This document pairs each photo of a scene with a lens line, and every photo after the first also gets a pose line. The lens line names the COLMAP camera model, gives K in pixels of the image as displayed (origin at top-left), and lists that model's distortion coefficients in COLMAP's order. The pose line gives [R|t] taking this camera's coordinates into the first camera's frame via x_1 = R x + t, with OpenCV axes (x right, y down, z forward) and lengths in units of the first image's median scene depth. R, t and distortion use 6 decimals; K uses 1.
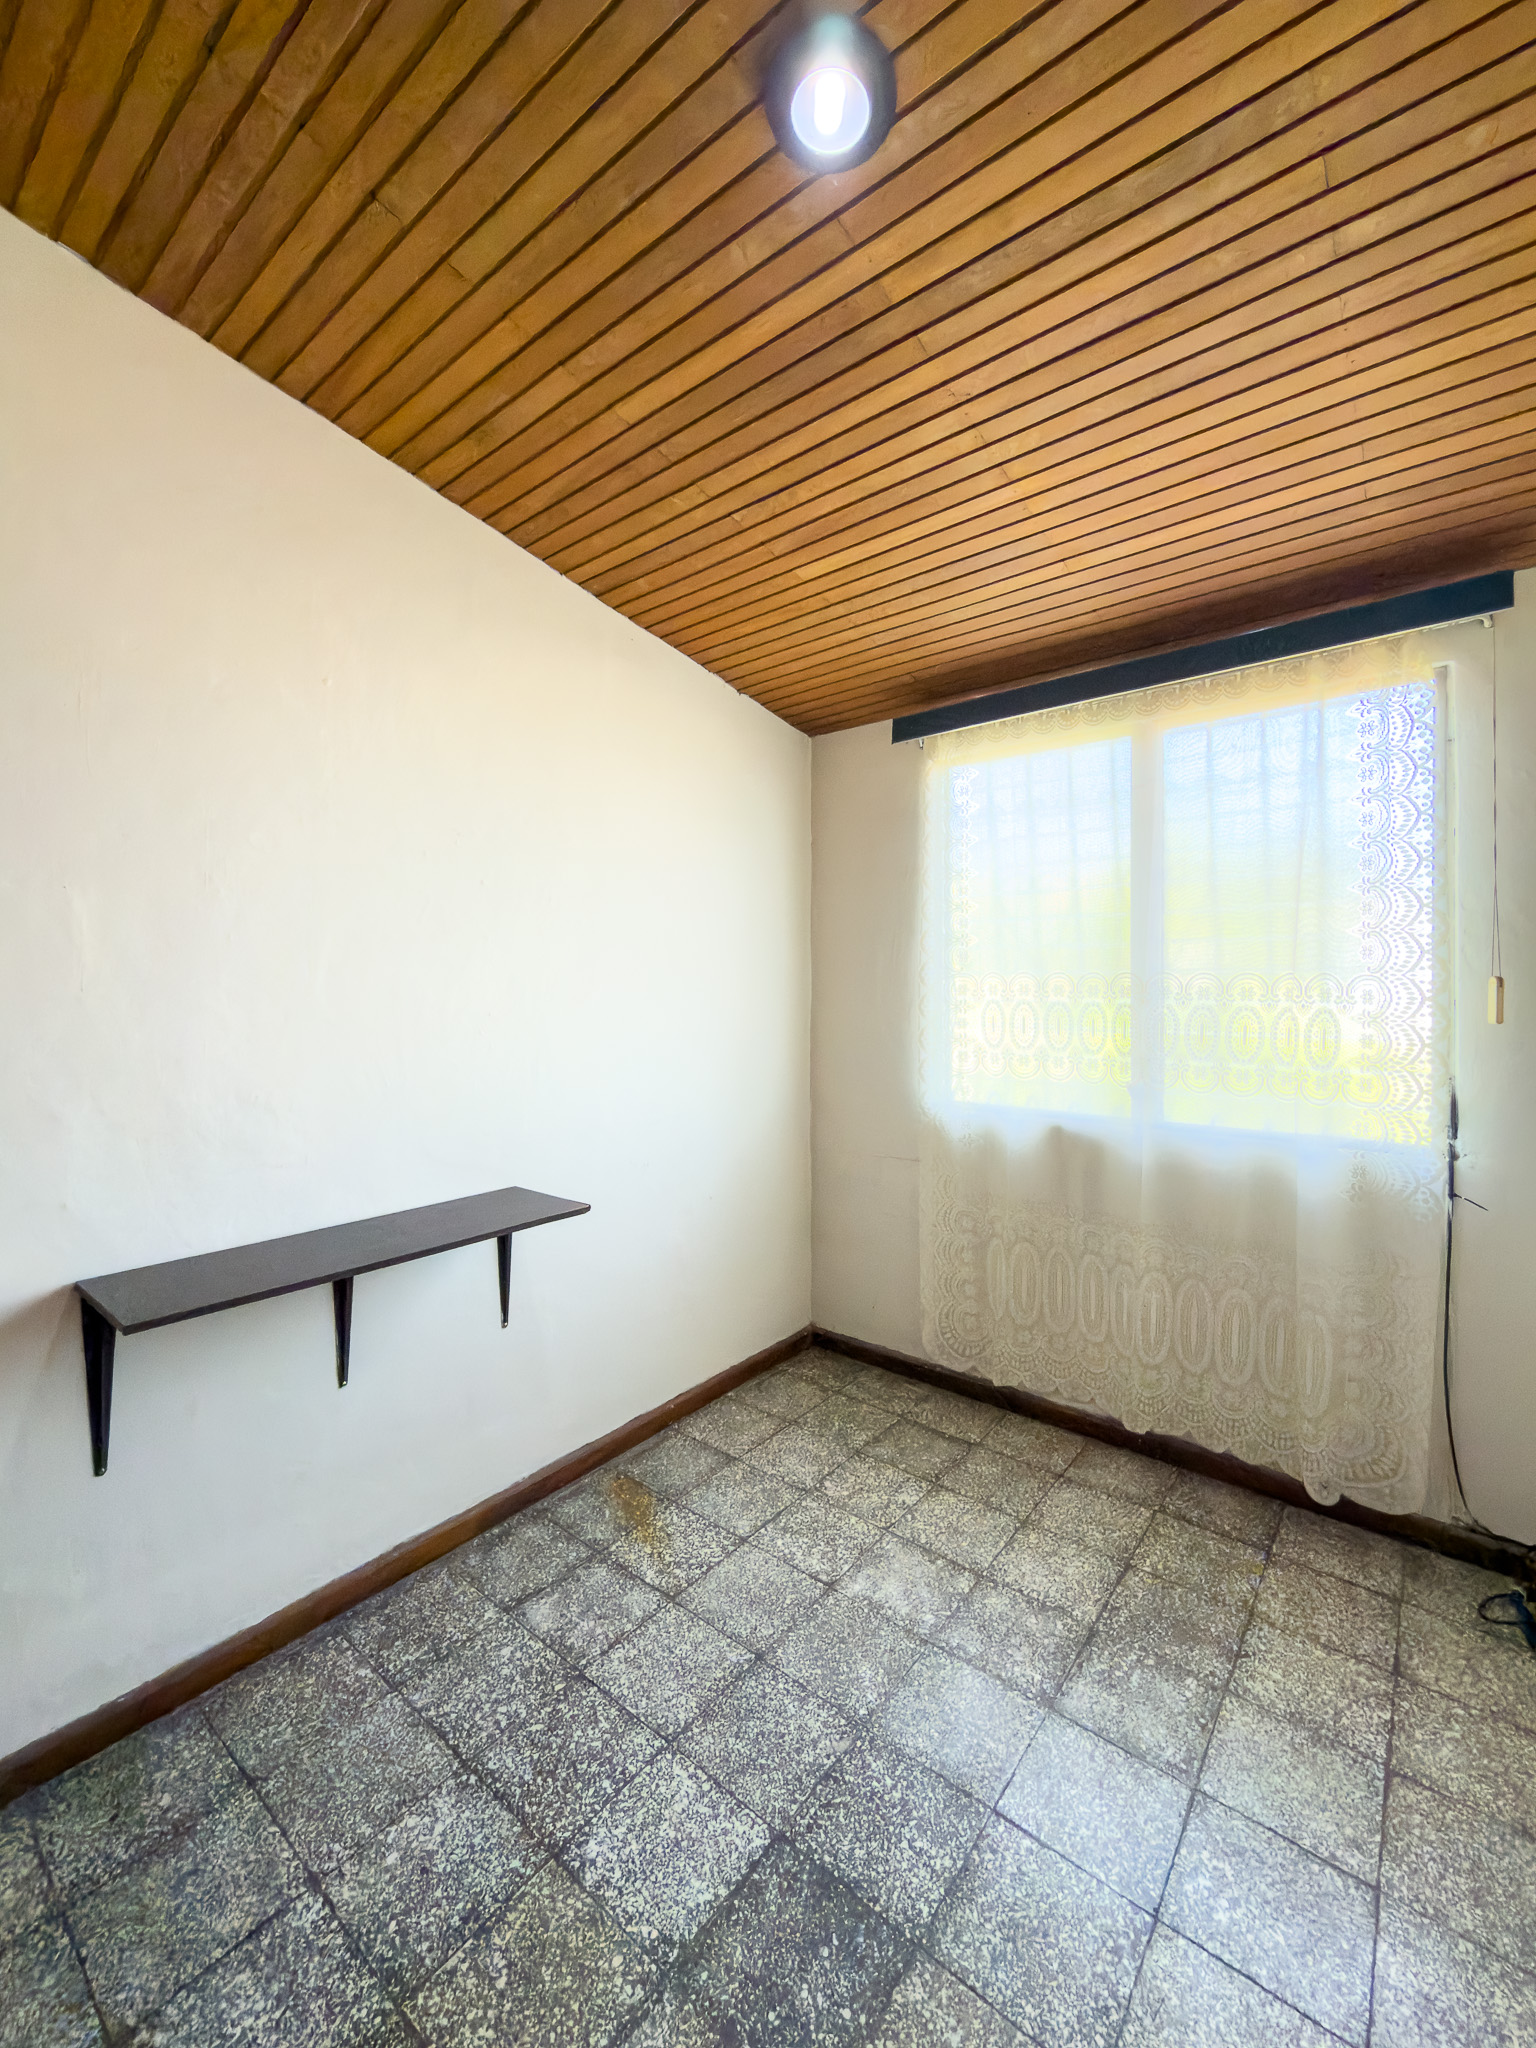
lens RADIAL K [[831.8, 0, 771.6], [0, 831.8, 1021.9], [0, 0, 1]] dist [-0.001462, 0.000109]
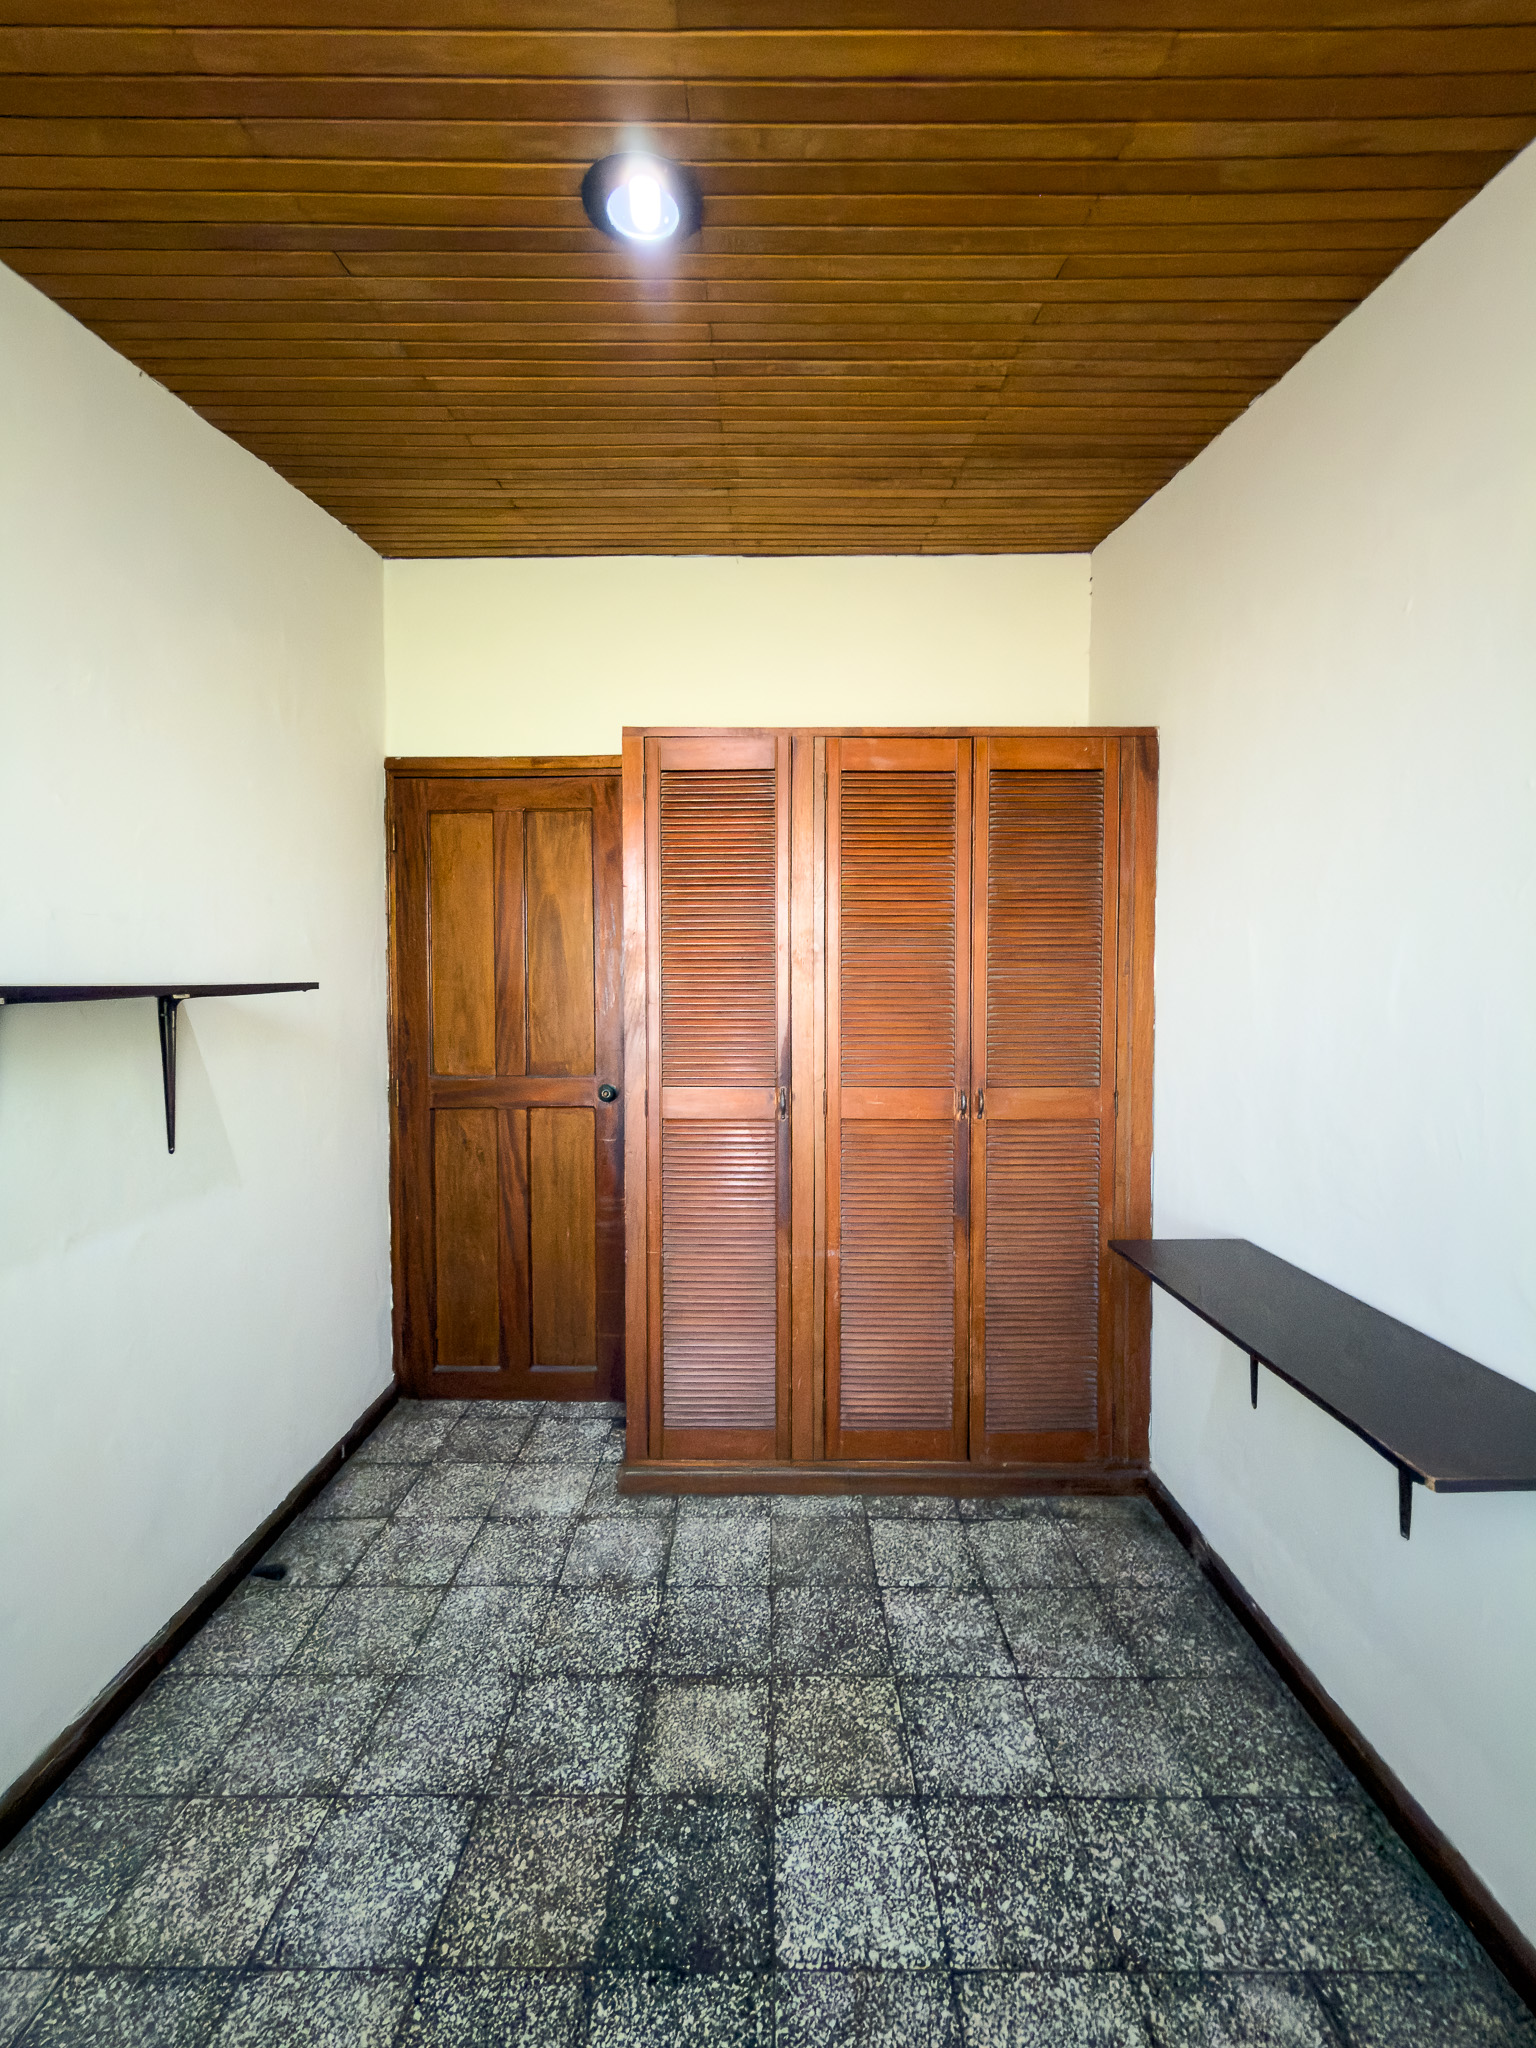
lens RADIAL K [[831.8, 0, 765.2], [0, 831.8, 1026.6], [0, 0, 1]] dist [-0.001462, 0.000109]
pose [[-0.782747, 0.030243, -0.621604, 0.544597], [-0.021342, 0.996927, 0.075378, -0.094358], [0.621974, 0.072268, -0.779696, 1.637534]]
